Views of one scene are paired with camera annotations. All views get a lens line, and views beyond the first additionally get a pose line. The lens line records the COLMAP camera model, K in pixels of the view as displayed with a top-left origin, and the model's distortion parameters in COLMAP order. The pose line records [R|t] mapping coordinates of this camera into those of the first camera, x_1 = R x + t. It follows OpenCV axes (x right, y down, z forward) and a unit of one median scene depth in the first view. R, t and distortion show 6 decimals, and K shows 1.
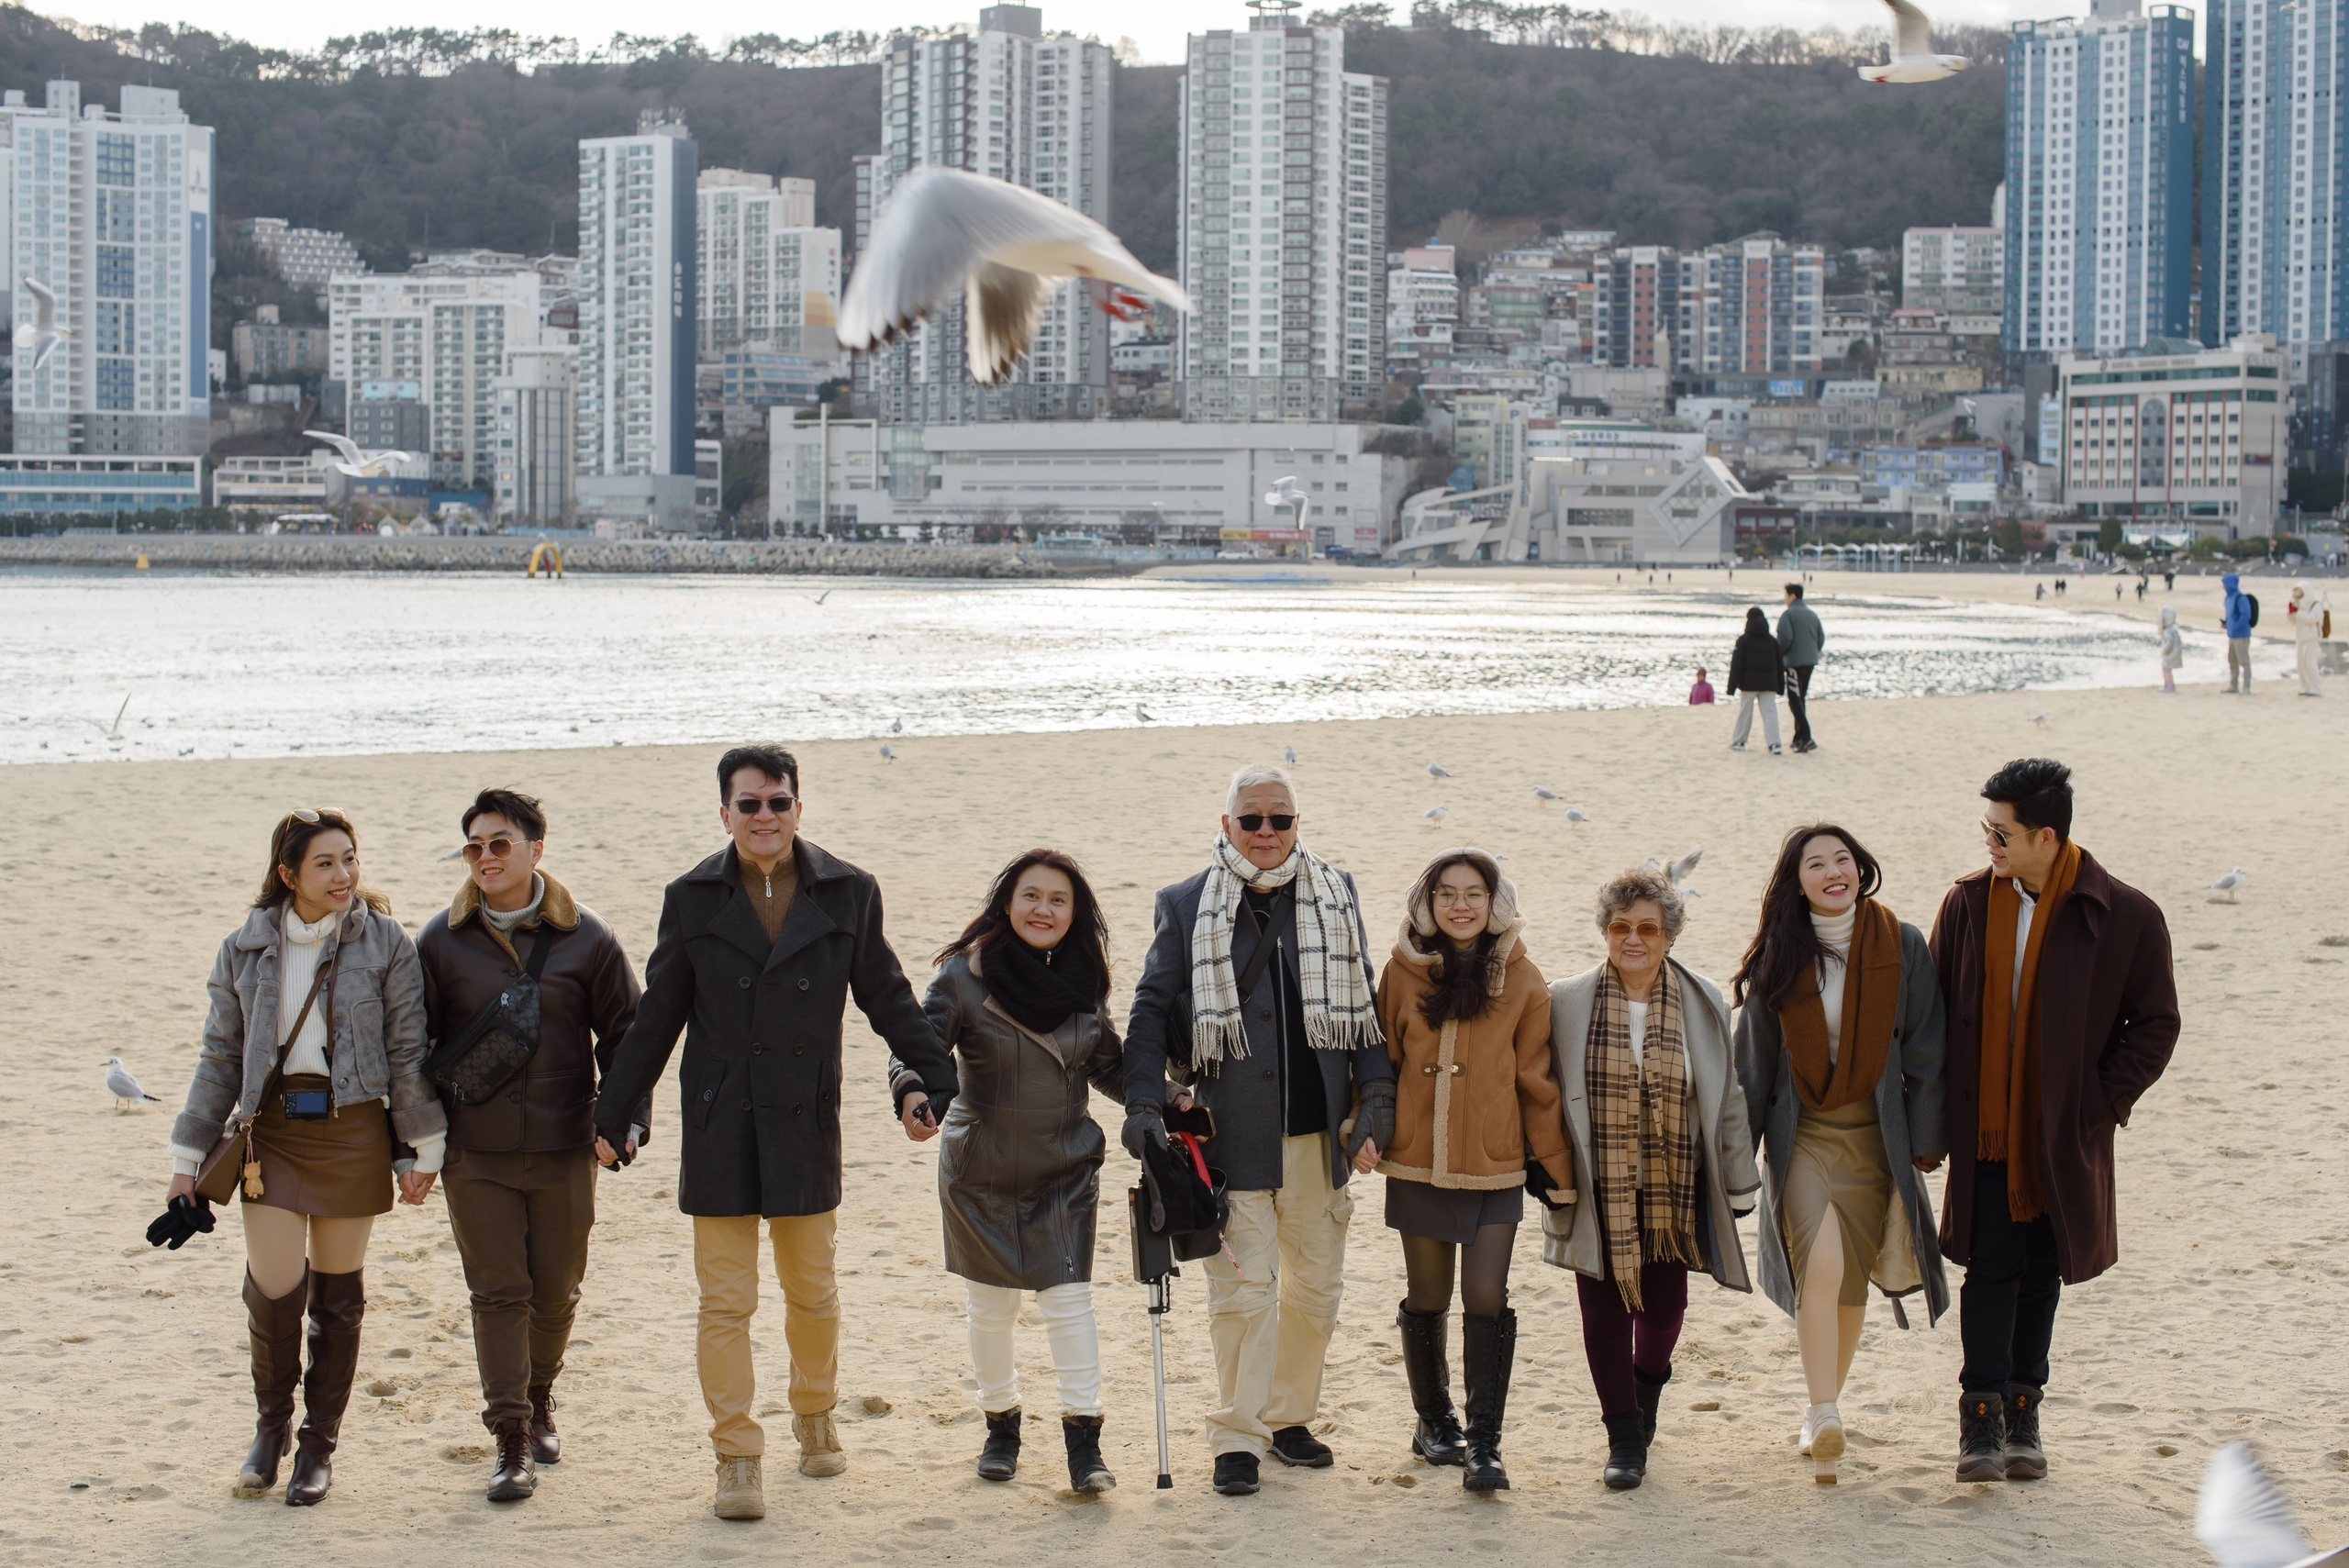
lens RADIAL K [[3558.5, 0, 1174.5], [0, 3558.5, 784.0], [0, 0, 1]] dist [-0.102570, -0.048854]
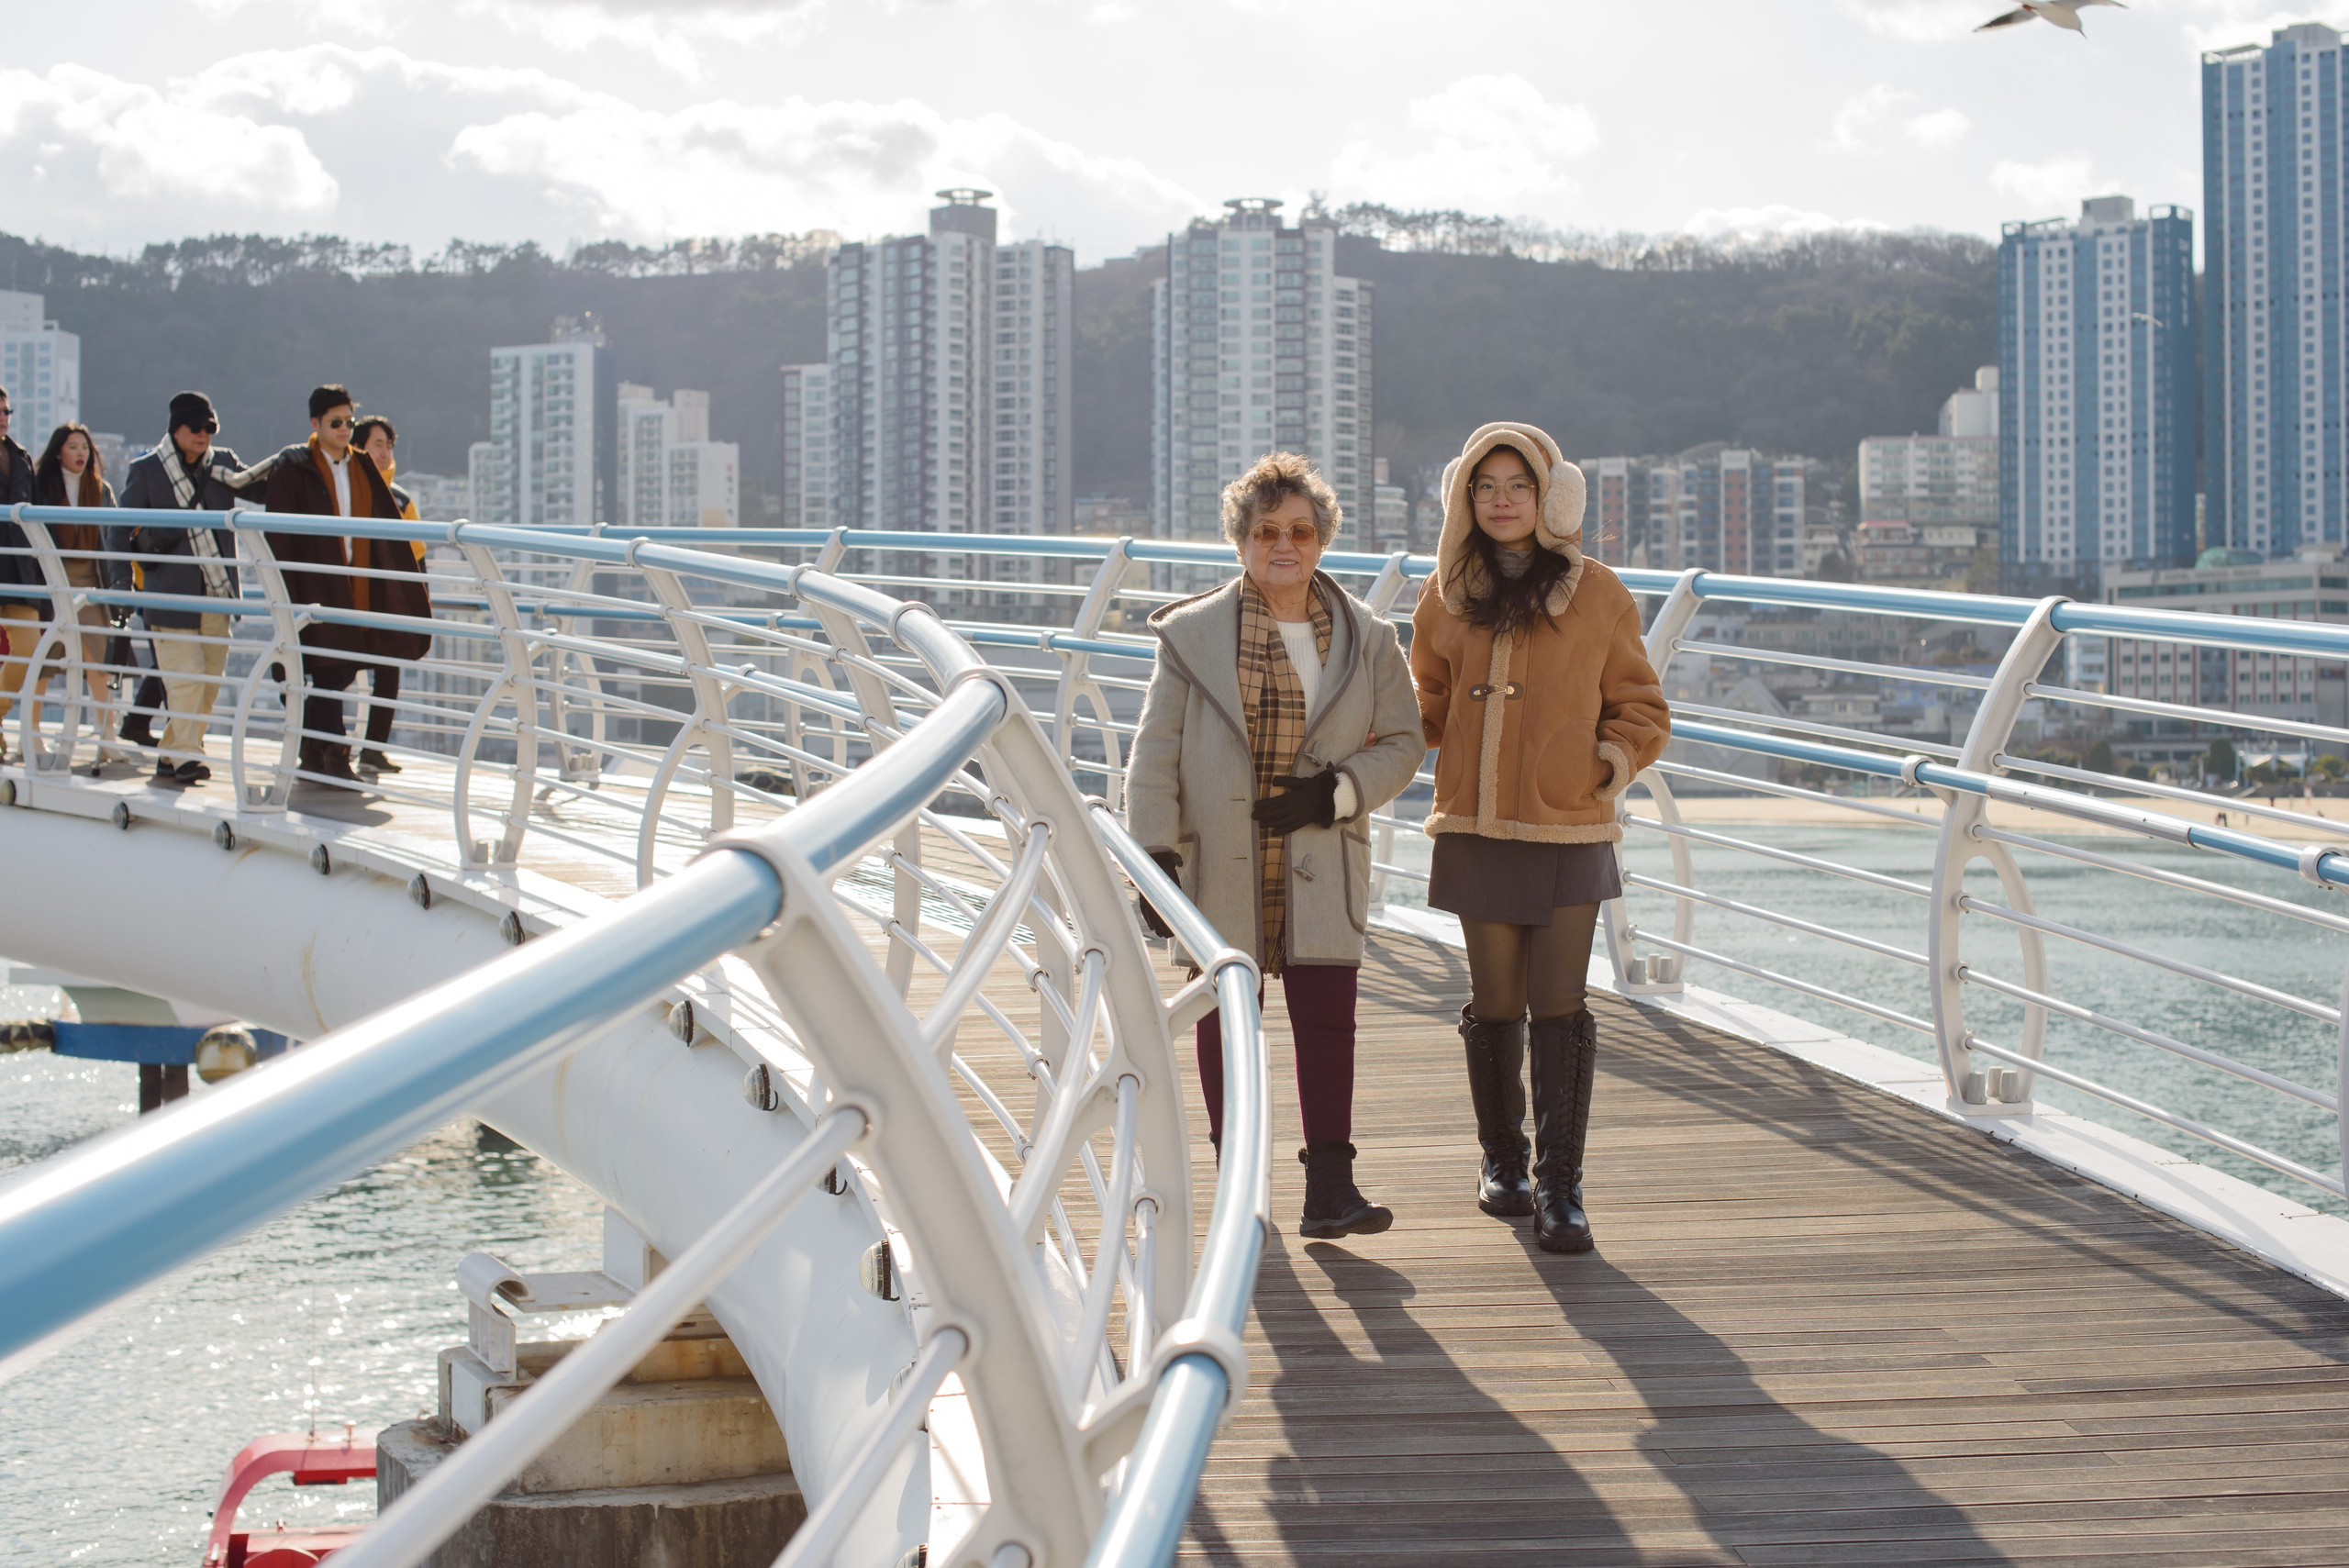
lens RADIAL K [[3558.5, 0, 1174.5], [0, 3558.5, 784.0], [0, 0, 1]] dist [-0.102570, -0.048854]
pose [[0.995915, -0.011973, 0.089497, -0.076616], [0.017366, 0.998064, -0.059726, -0.008932], [-0.088608, 0.061036, 0.994195, 0.065790]]
